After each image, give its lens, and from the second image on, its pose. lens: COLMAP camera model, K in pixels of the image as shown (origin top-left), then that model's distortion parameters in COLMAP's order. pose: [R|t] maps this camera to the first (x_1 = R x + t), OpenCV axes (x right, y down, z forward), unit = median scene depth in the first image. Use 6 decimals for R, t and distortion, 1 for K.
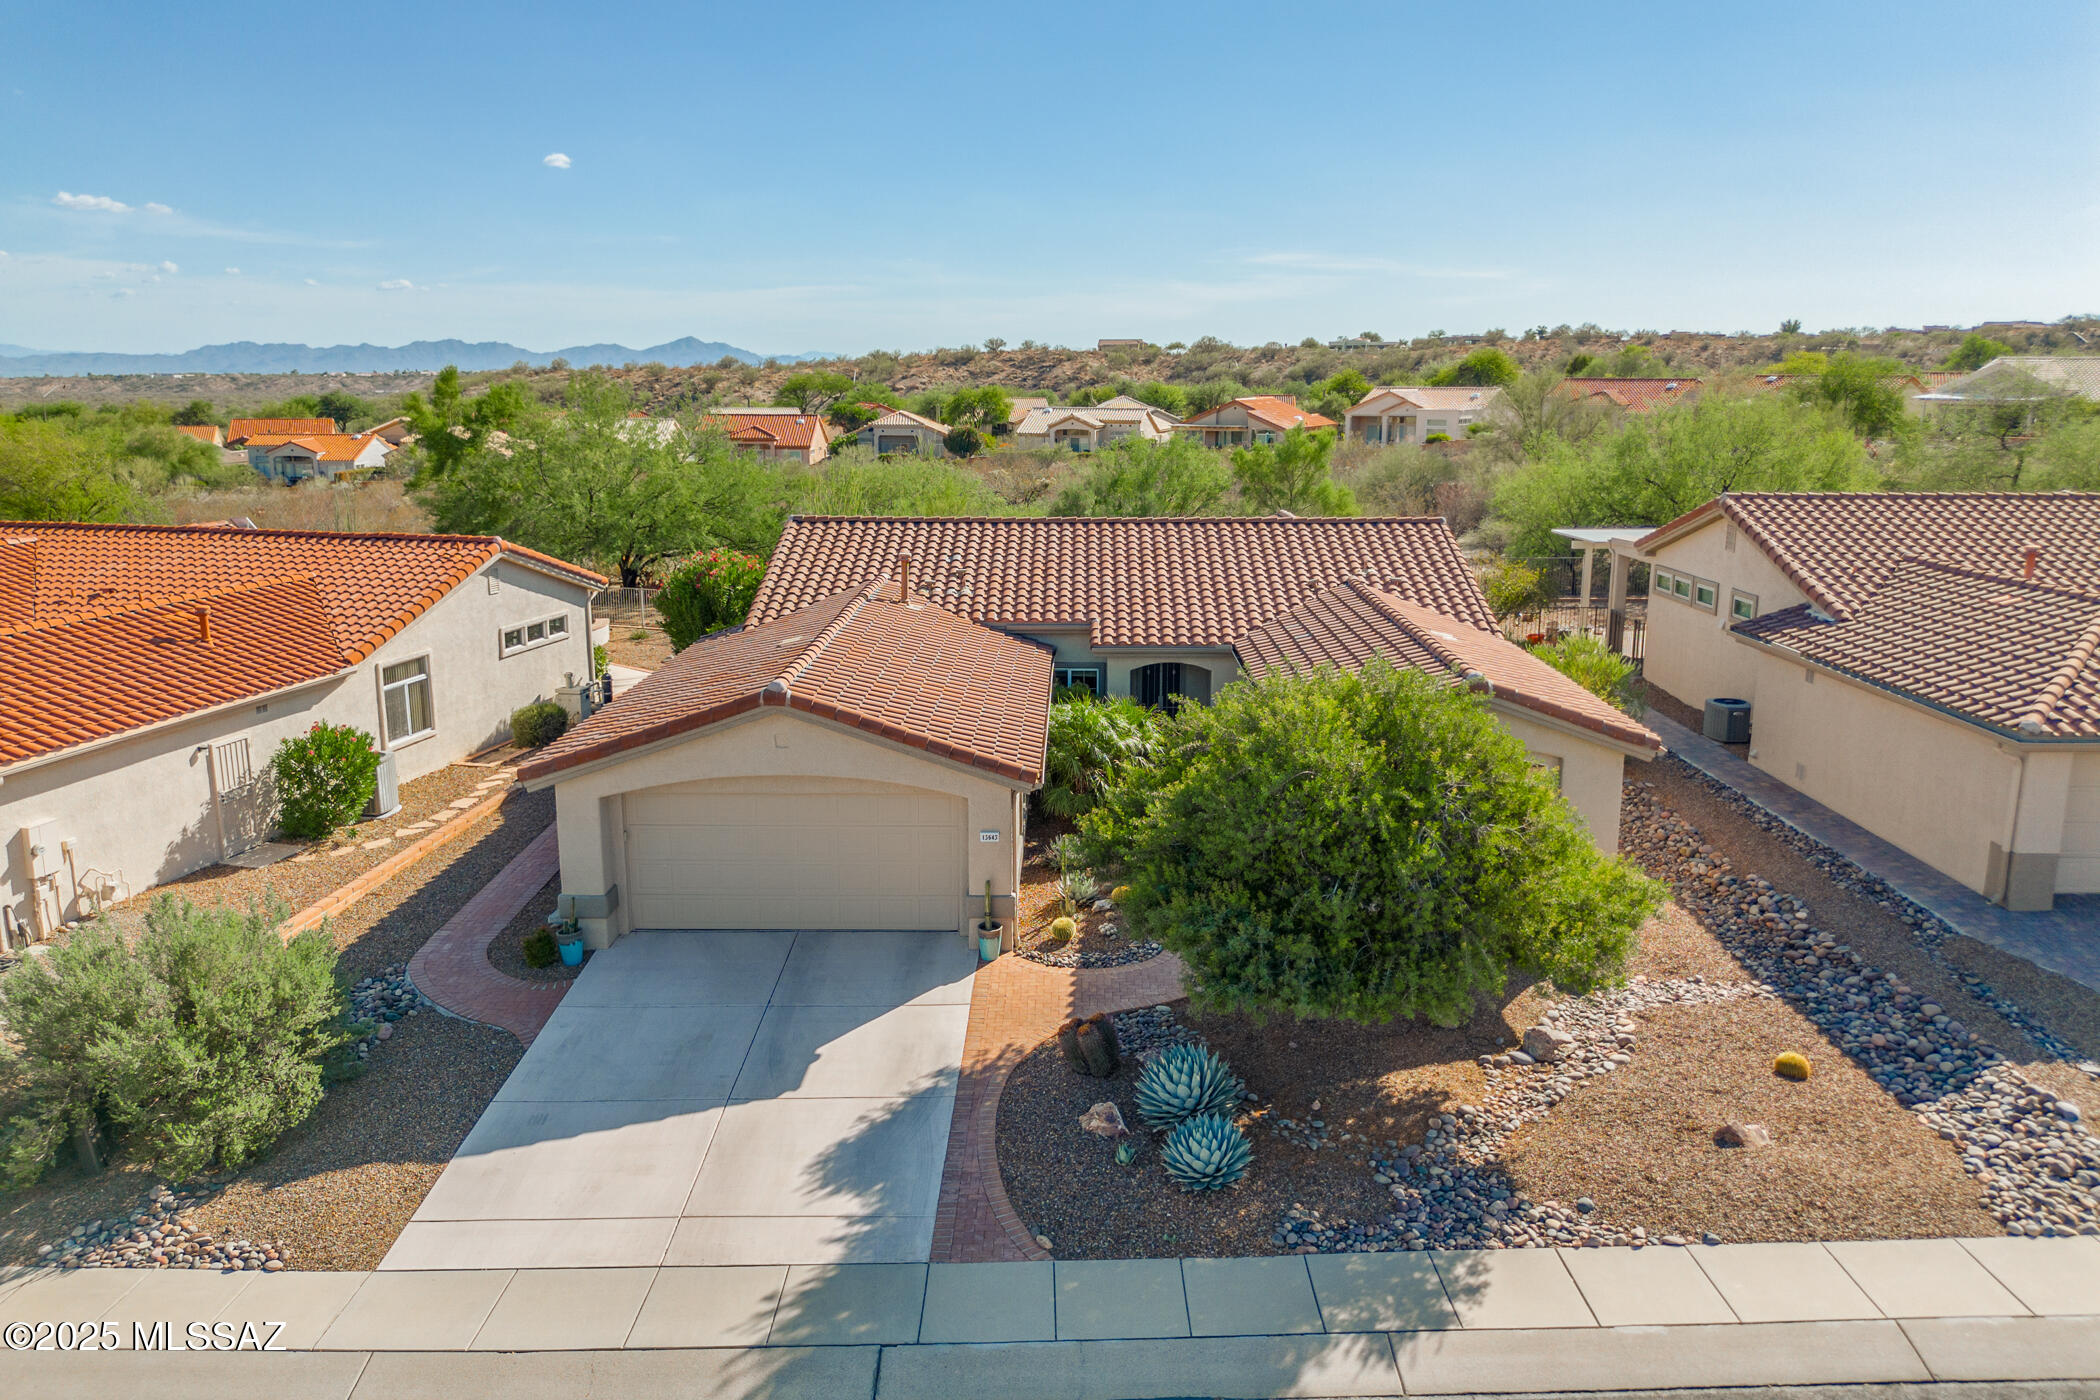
lens RADIAL K [[1502.1, 0, 1050.0], [0, 1502.1, 700.0], [0, 0, 1]] dist [0.076503, -0.087716]
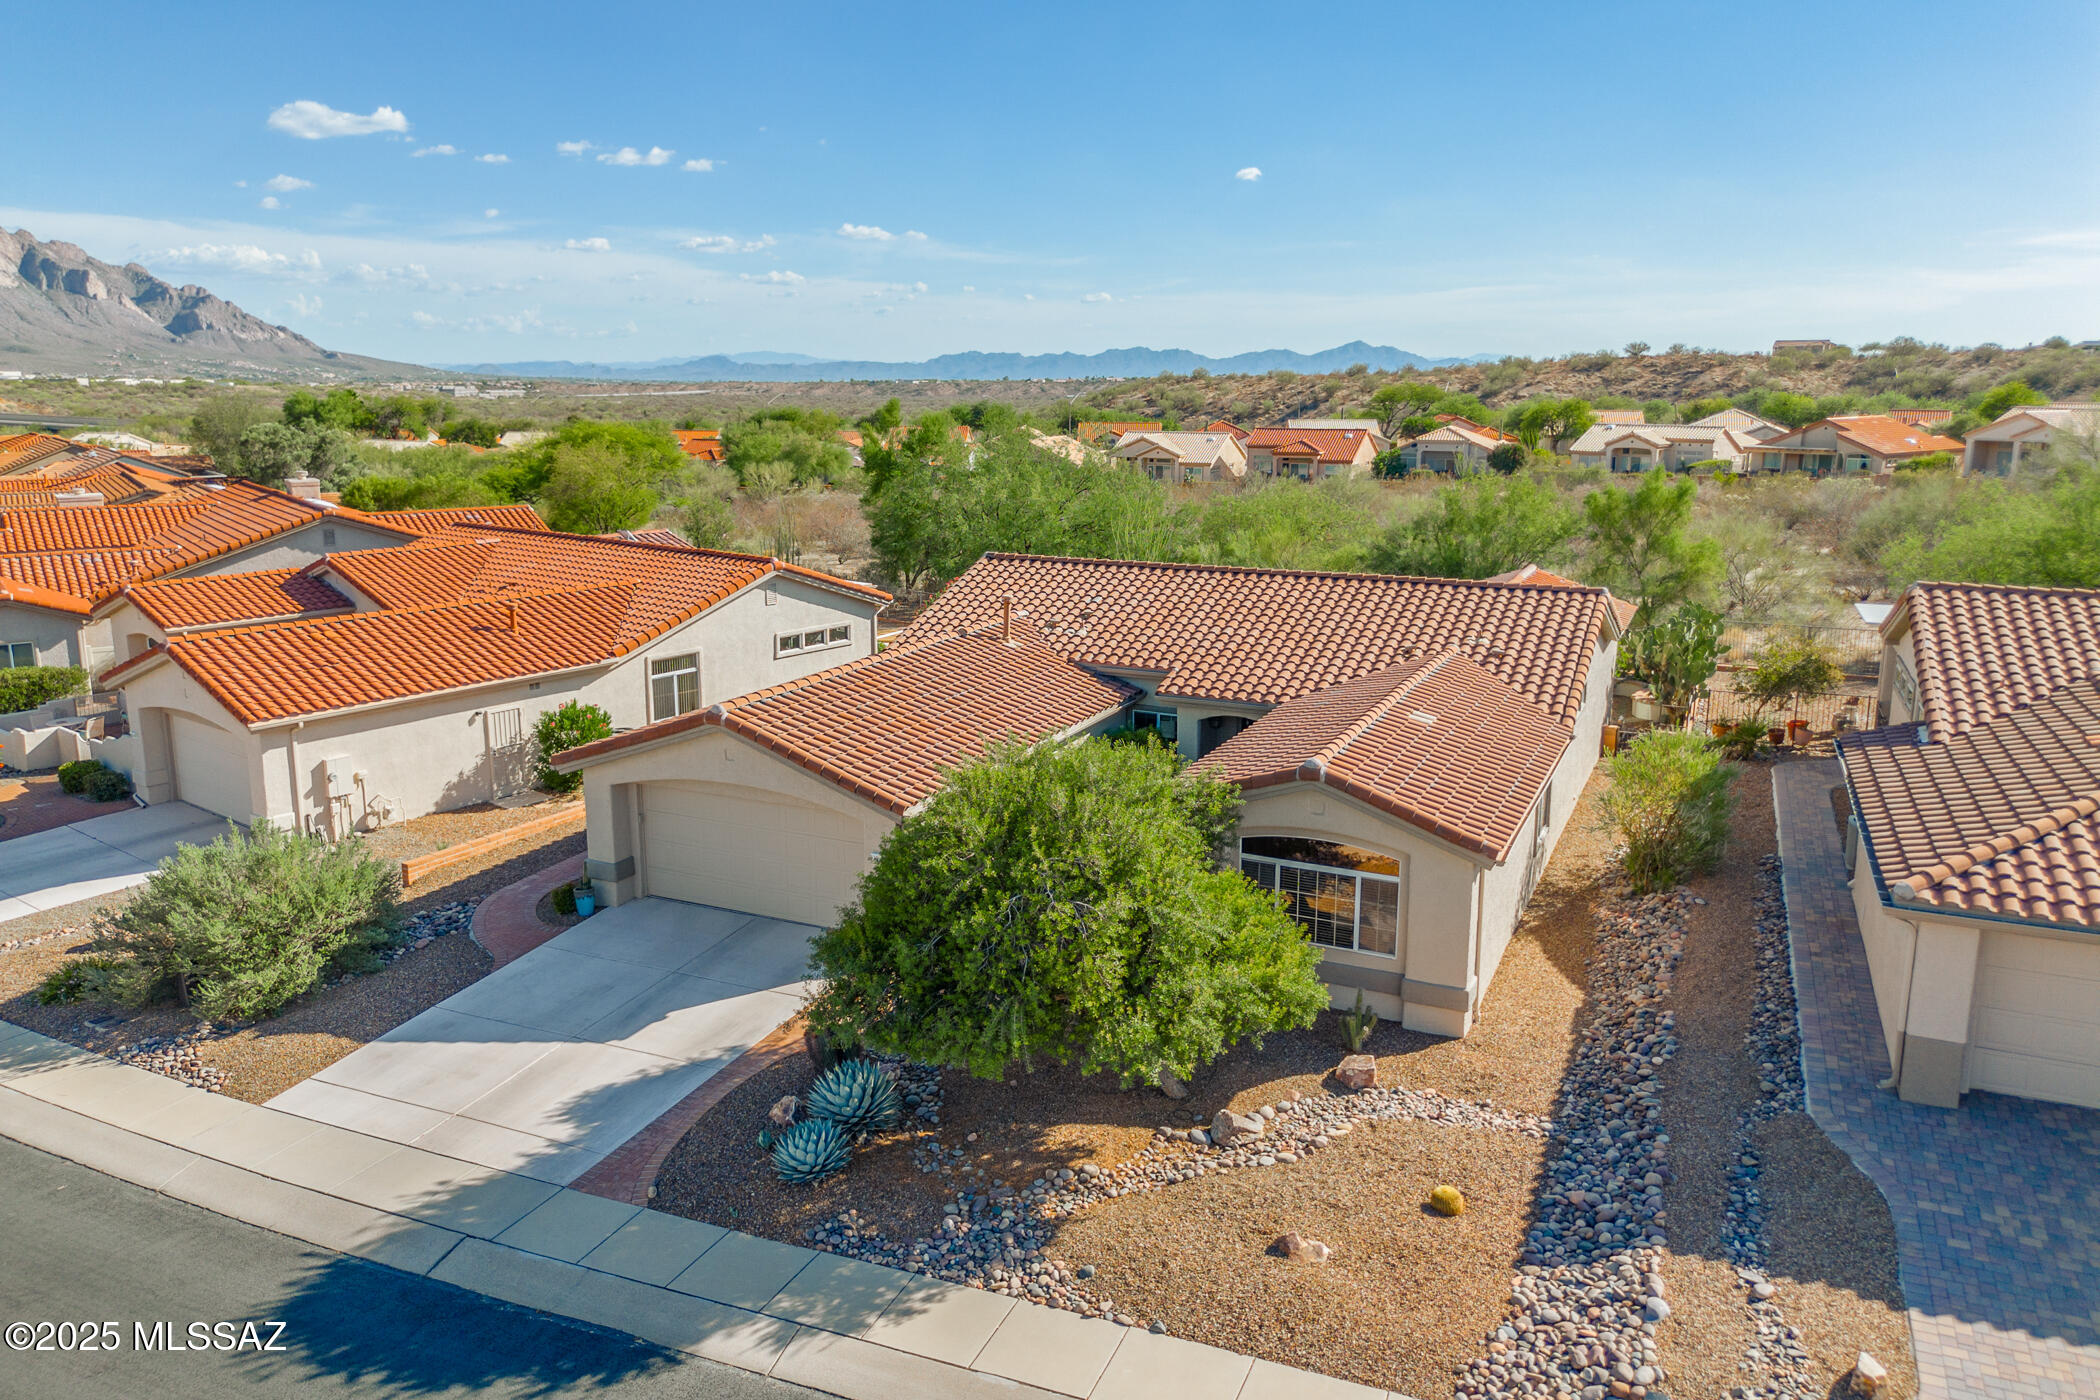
lens RADIAL K [[1512.6, 0, 1050.0], [0, 1512.6, 700.0], [0, 0, 1]] dist [0.063680, -0.068308]
pose [[0.907527, 0.089215, -0.410408, 0.419653], [-0.090131, 0.995782, 0.017162, -0.045633], [0.410208, 0.021416, 0.911740, 0.009276]]
